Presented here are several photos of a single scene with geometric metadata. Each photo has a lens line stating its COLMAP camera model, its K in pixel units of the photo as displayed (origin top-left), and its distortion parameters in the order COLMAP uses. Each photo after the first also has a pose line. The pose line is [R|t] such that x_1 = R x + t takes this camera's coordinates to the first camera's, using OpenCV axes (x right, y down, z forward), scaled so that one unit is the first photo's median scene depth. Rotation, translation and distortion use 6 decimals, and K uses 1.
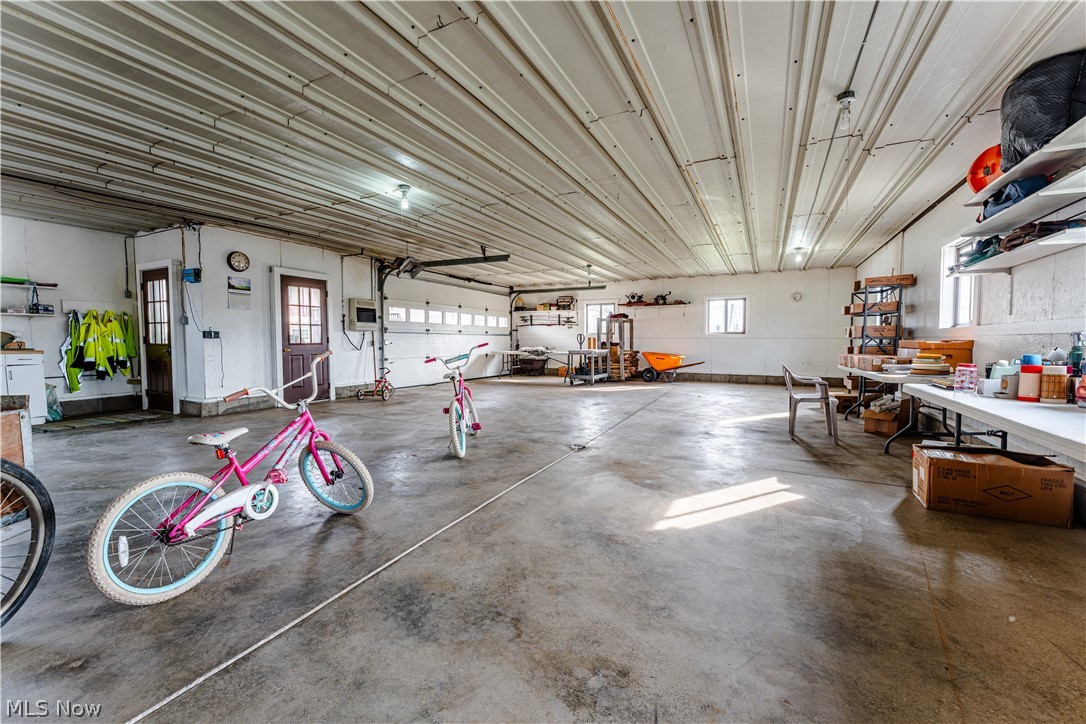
lens RADIAL K [[437.4, 0, 539.7], [0, 437.4, 357.0], [0, 0, 1]] dist [-0.000440, -0.000111]
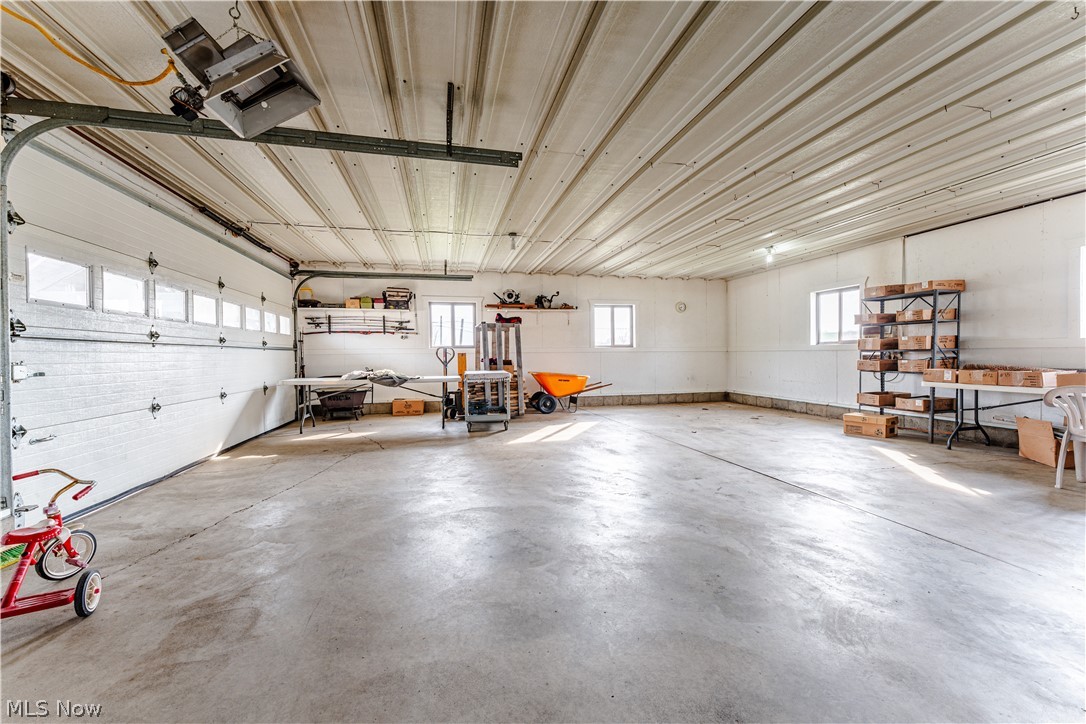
lens RADIAL K [[437.4, 0, 544.4], [0, 437.4, 366.5], [0, 0, 1]] dist [-0.000440, -0.000111]
pose [[0.762614, -0.026389, 0.646315, -0.200181], [0.036366, 0.999336, -0.002107, -0.017563], [-0.645831, 0.025111, 0.763067, 0.410046]]
